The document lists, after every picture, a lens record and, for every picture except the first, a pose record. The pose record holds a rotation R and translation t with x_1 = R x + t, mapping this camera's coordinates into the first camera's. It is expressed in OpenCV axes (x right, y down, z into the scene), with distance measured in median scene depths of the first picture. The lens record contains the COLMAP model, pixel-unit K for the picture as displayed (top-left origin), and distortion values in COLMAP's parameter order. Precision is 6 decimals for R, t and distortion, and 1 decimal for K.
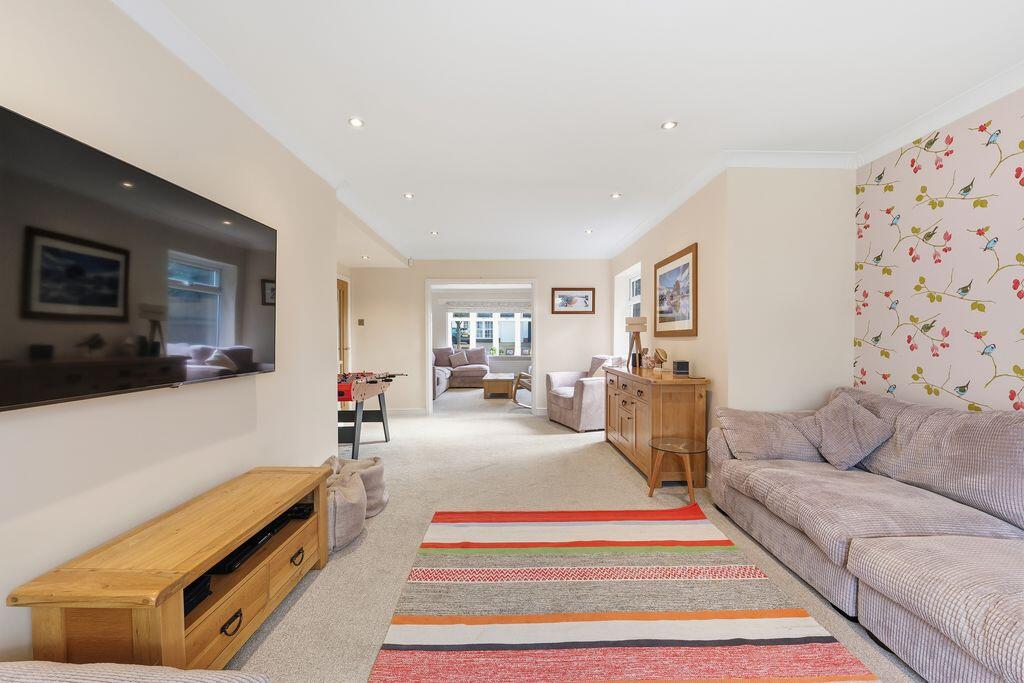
lens RADIAL K [[423.4, 0, 510.8], [0, 423.4, 339.7], [0, 0, 1]] dist [-0.016140, -0.000222]
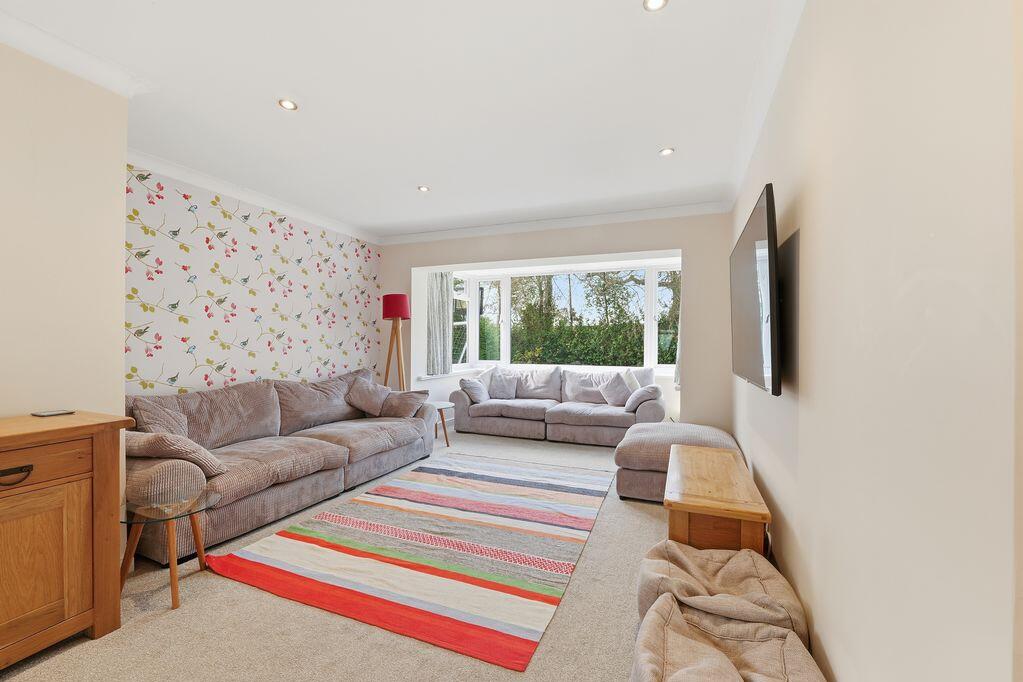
lens RADIAL K [[423.0, 0, 507.2], [0, 423.0, 342.9], [0, 0, 1]] dist [-0.016140, -0.000222]
pose [[-0.925969, -0.007678, 0.377522, -0.443161], [-0.006909, 0.999970, 0.003391, -0.011695], [-0.377536, 0.000532, -0.925995, 1.874919]]
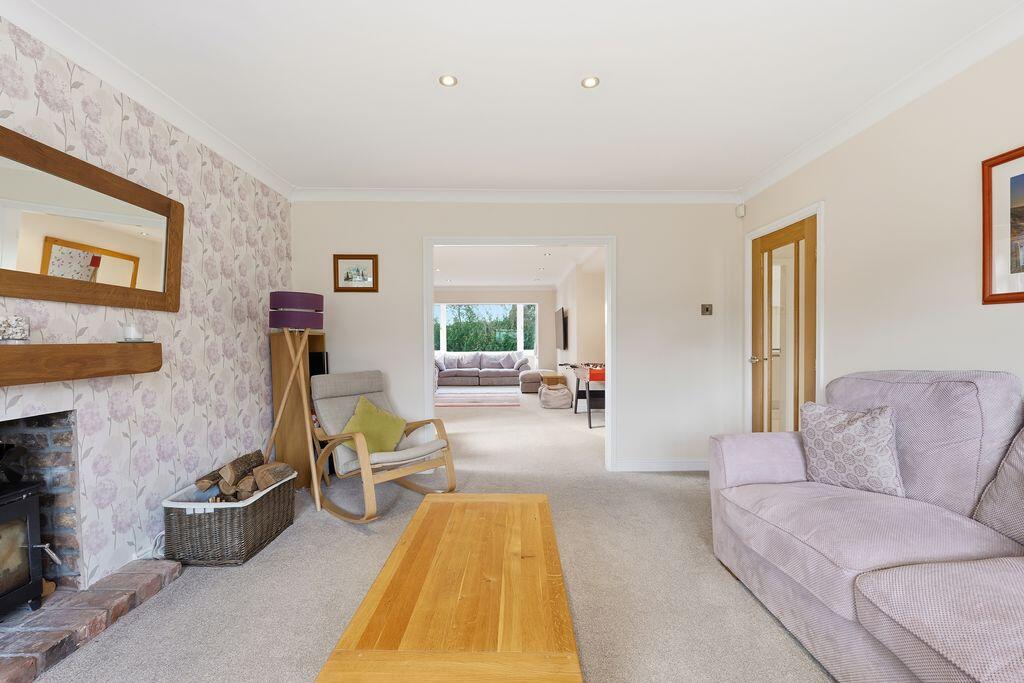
lens RADIAL K [[423.4, 0, 517.0], [0, 423.4, 344.3], [0, 0, 1]] dist [-0.016140, -0.000222]
pose [[-0.999898, 0.004502, -0.013574, -0.212945], [0.004321, 0.999901, 0.013356, -0.018787], [0.013633, 0.013296, -0.999819, 4.045081]]
